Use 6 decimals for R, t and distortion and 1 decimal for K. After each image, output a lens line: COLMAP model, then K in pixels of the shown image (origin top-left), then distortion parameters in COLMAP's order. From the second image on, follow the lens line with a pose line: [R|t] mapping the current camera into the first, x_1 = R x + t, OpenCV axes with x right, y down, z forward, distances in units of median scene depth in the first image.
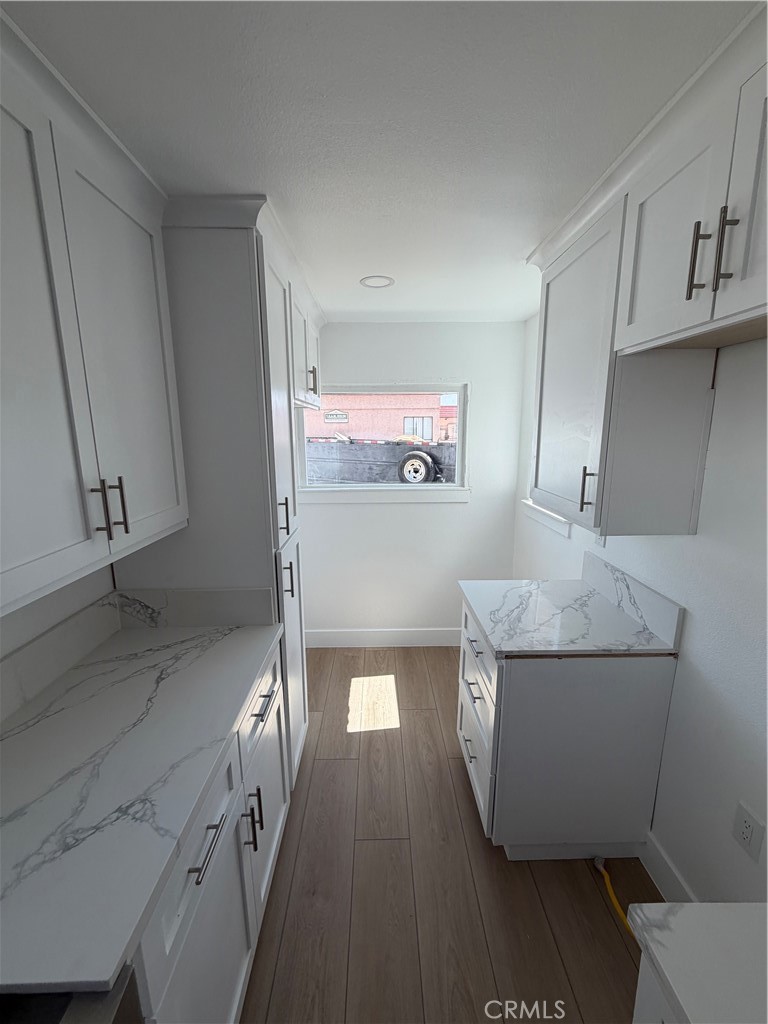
lens RADIAL K [[407.1, 0, 383.4], [0, 407.1, 509.9], [0, 0, 1]] dist [-0.001241, 0.000737]
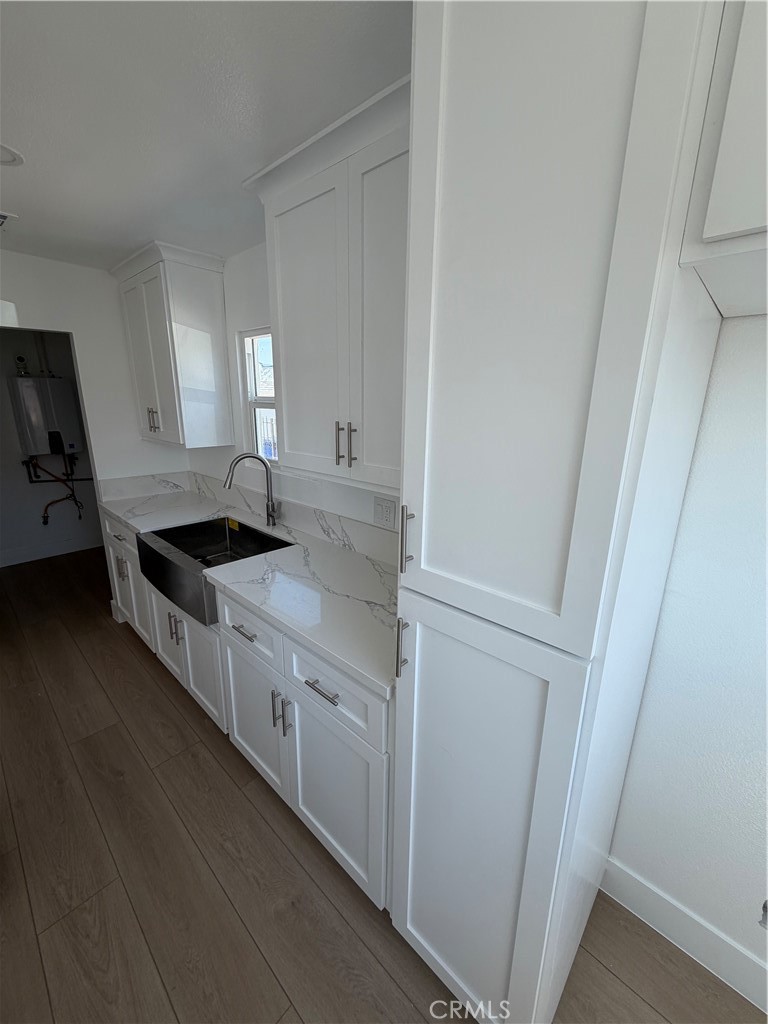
lens RADIAL K [[407.1, 0, 383.4], [0, 407.1, 509.9], [0, 0, 1]] dist [-0.001241, 0.000737]
pose [[-0.688991, 0.182490, -0.701419, 0.088583], [-0.156967, 0.907240, 0.390226, -0.129233], [0.707568, 0.378962, -0.596435, 0.715858]]
